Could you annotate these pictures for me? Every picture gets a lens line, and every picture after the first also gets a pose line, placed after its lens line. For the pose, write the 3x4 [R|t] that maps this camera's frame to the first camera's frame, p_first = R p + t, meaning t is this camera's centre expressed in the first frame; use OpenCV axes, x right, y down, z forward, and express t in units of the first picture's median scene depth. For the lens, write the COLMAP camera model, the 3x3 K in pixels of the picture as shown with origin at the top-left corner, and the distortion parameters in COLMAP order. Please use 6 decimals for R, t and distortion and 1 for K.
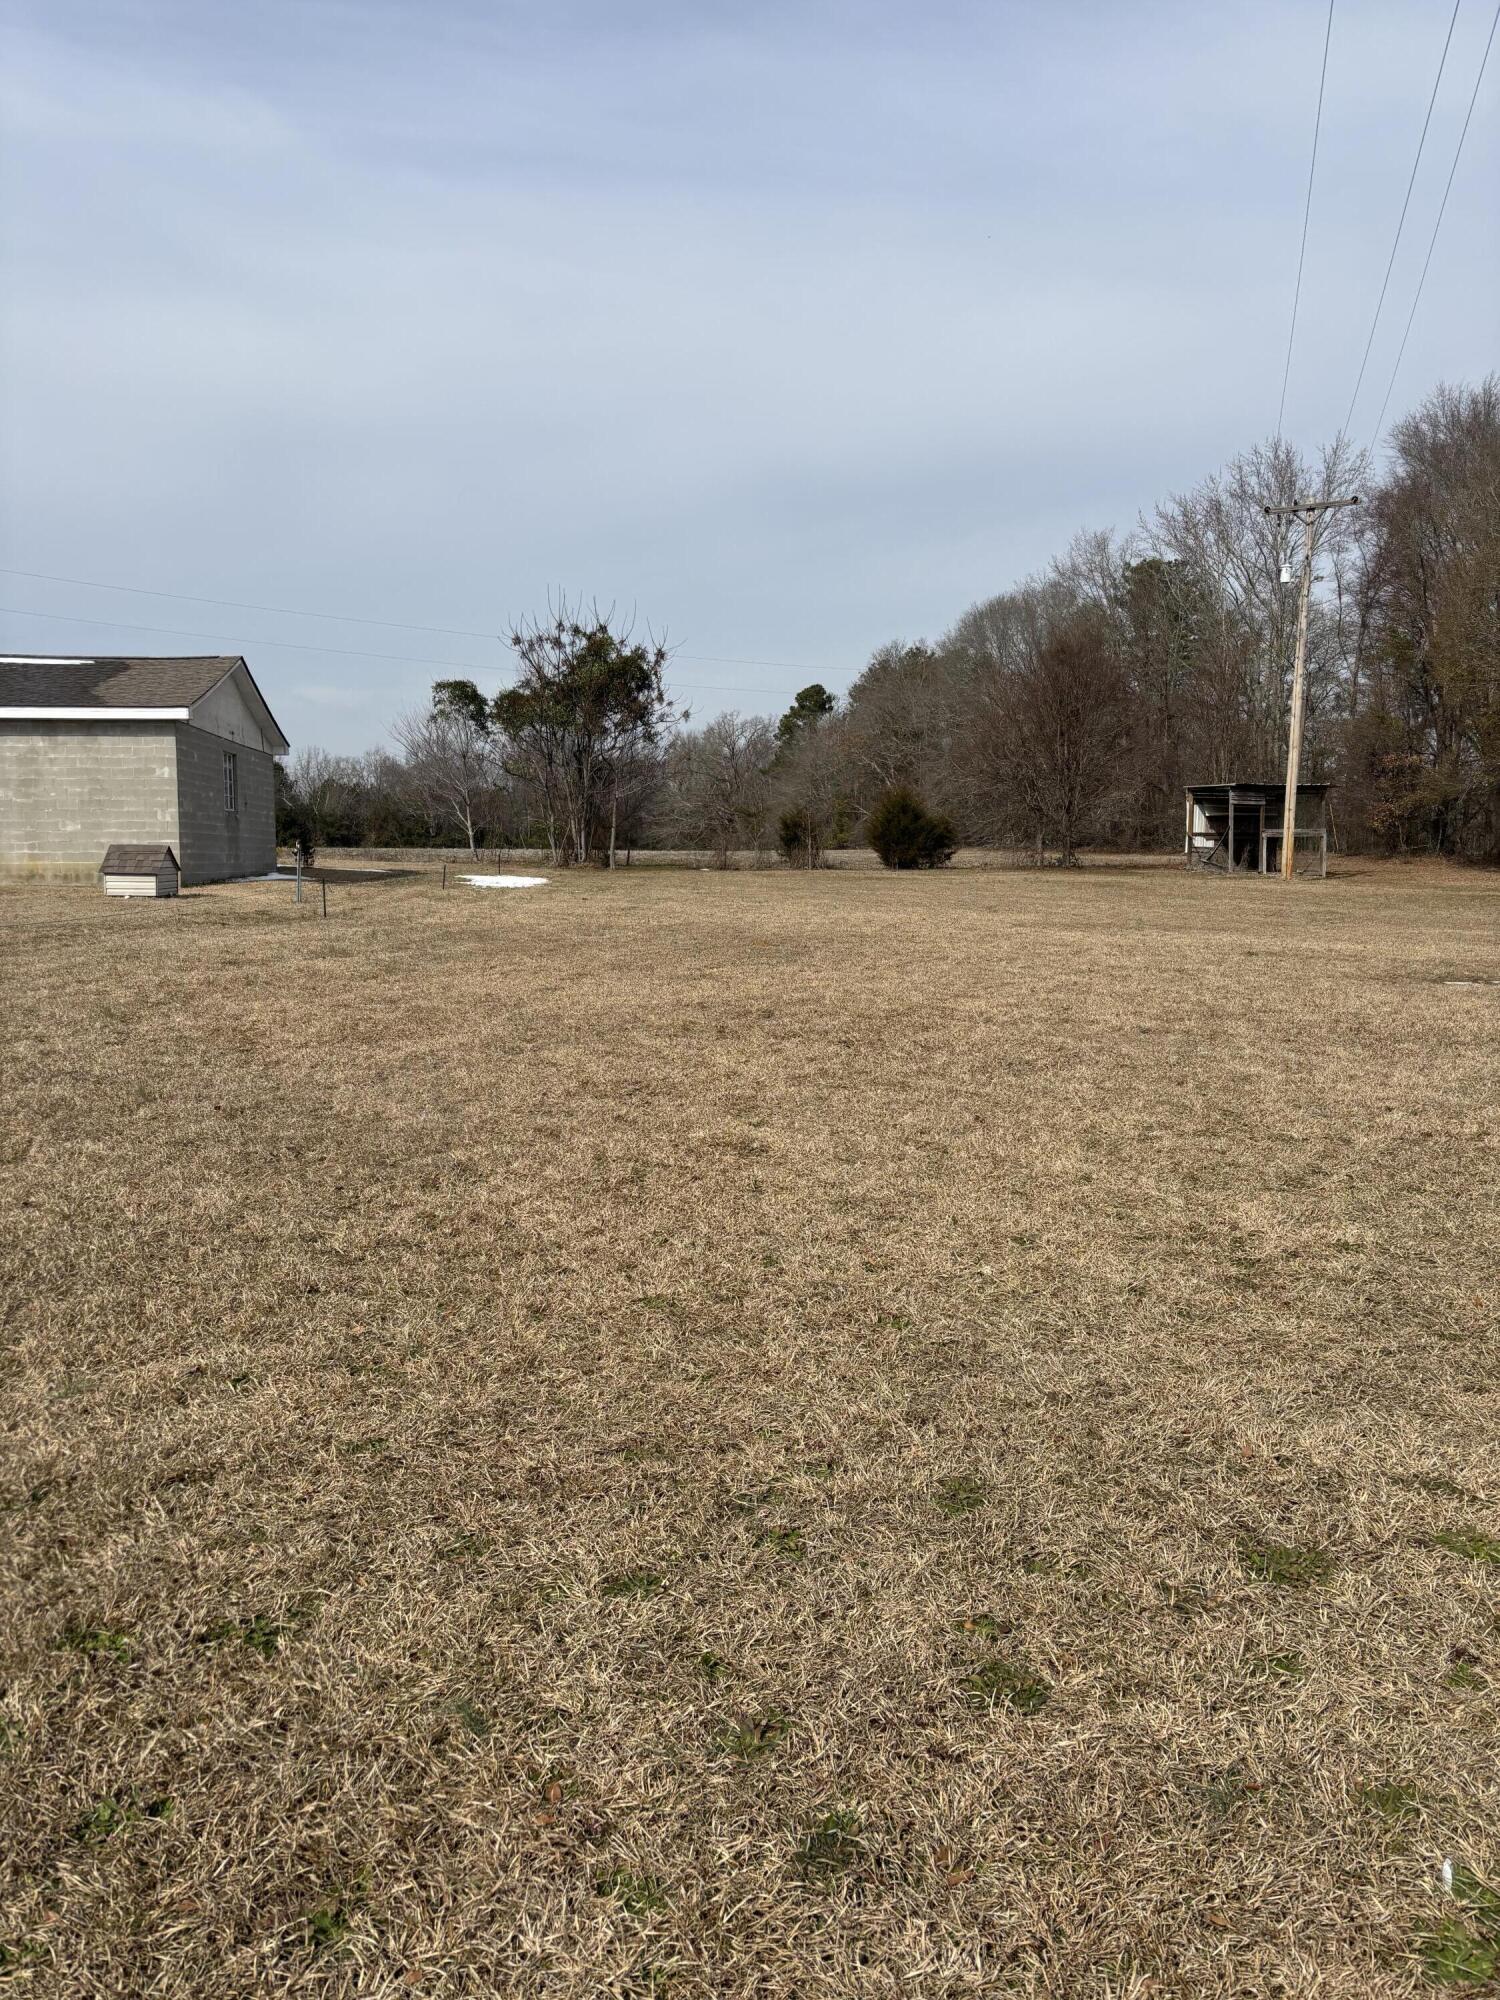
lens RADIAL K [[1511.3, 0, 740.8], [0, 1511.3, 1001.7], [0, 0, 1]] dist [0.007488, -0.010624]
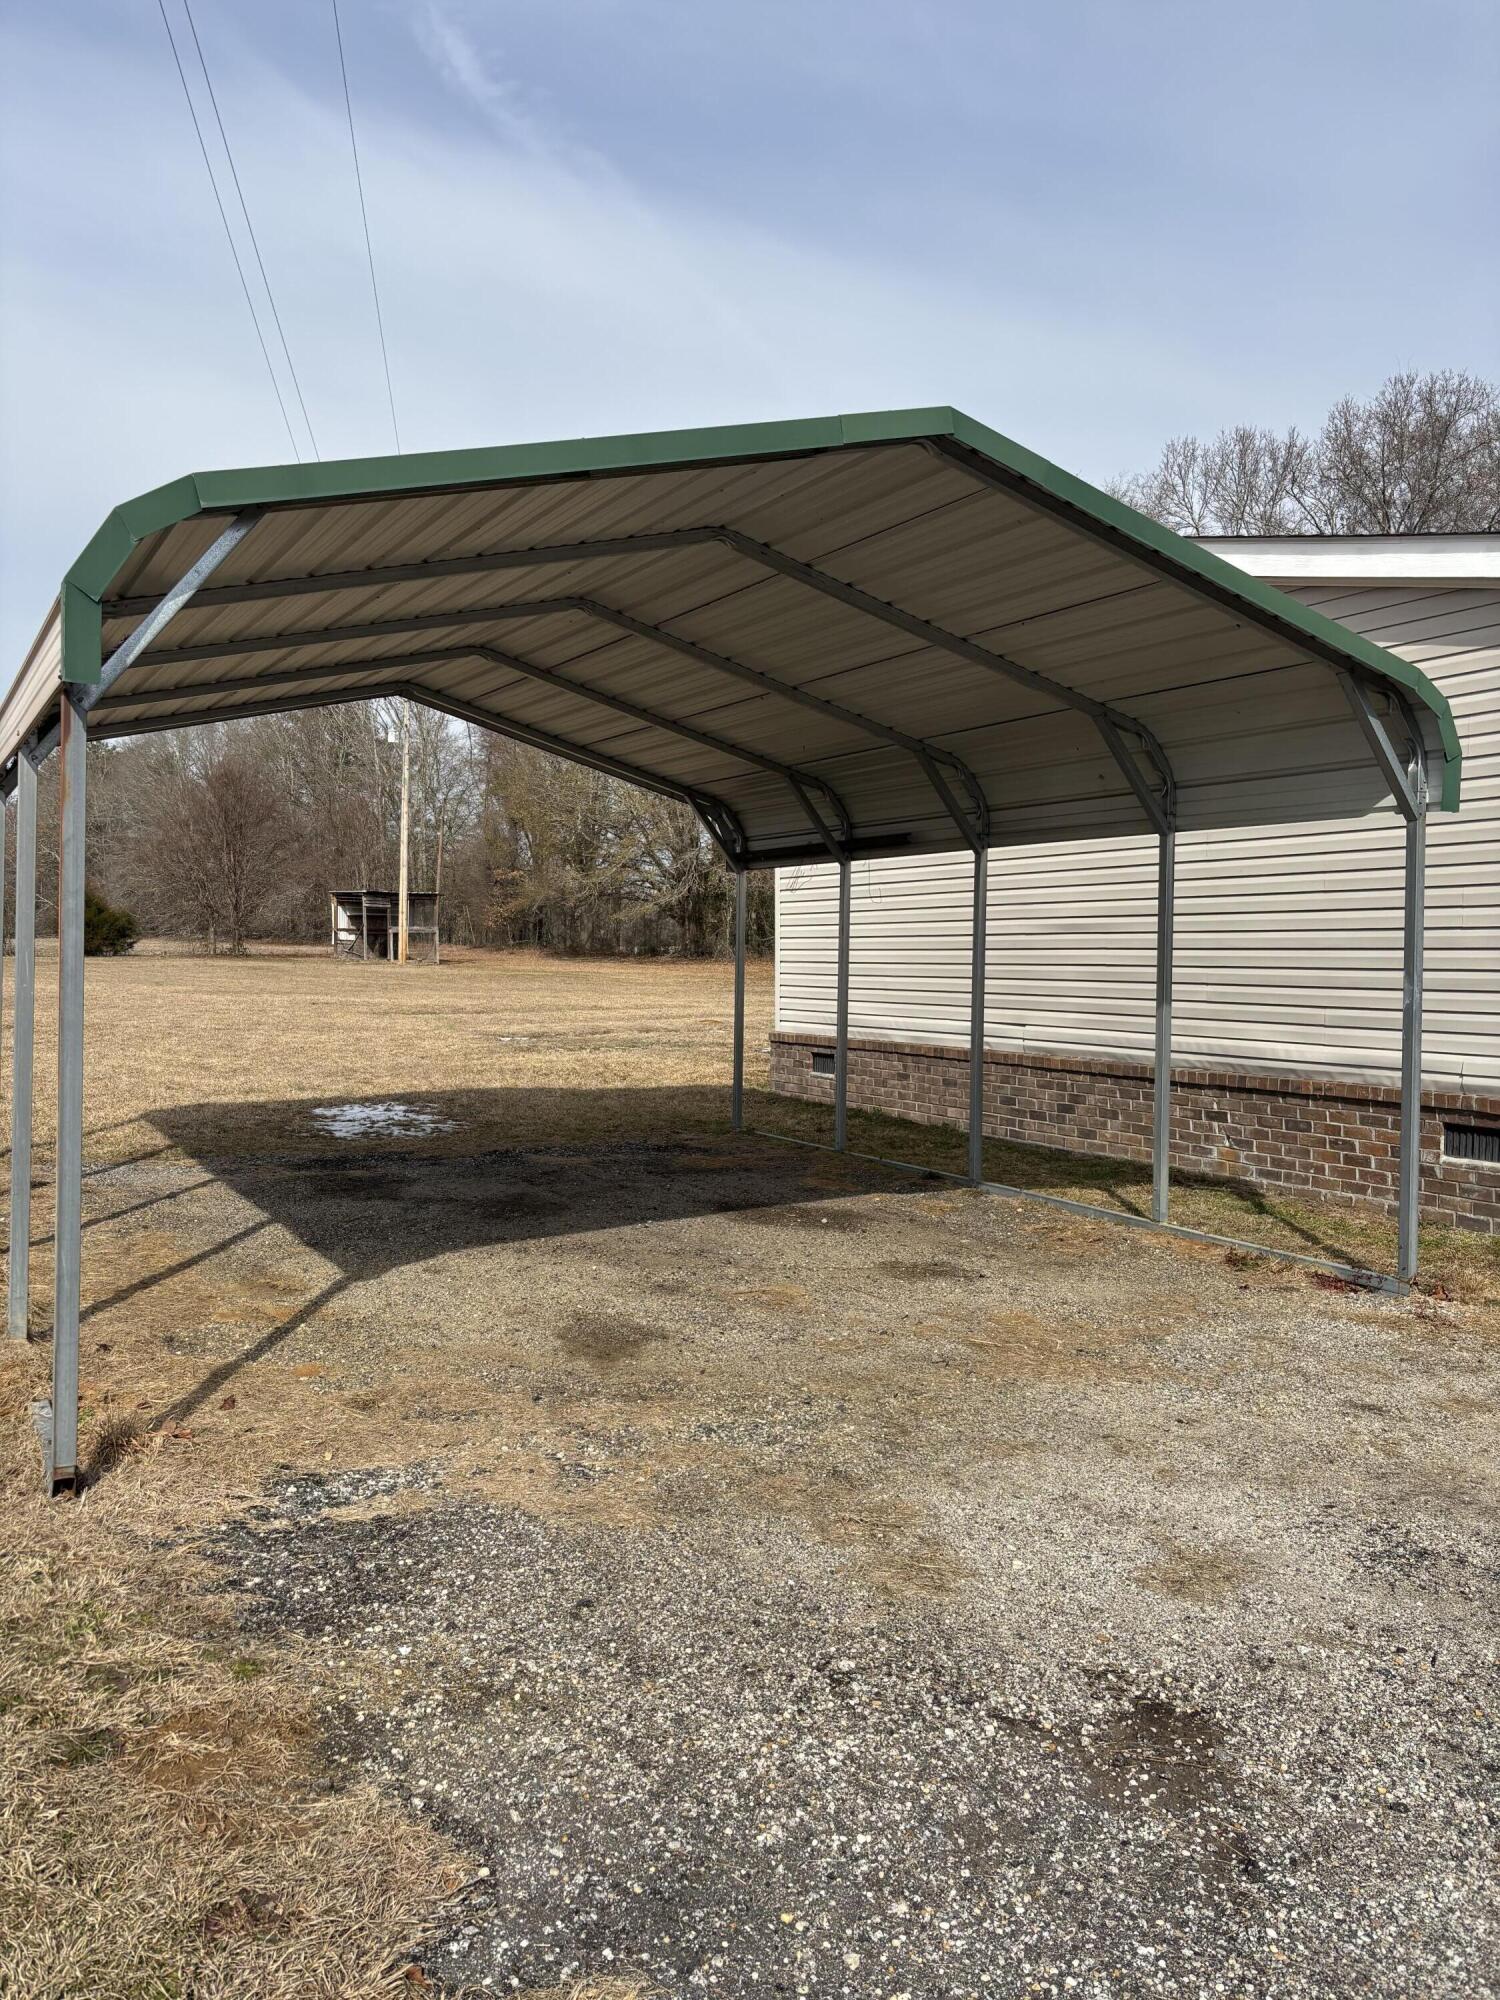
lens RADIAL K [[1511.3, 0, 739.2], [0, 1511.3, 1021.0], [0, 0, 1]] dist [0.007488, -0.010624]
pose [[0.871705, -0.016593, 0.489751, -0.024998], [0.040038, 0.998497, -0.037435, 0.024437], [-0.488393, 0.052241, 0.871059, -0.241140]]
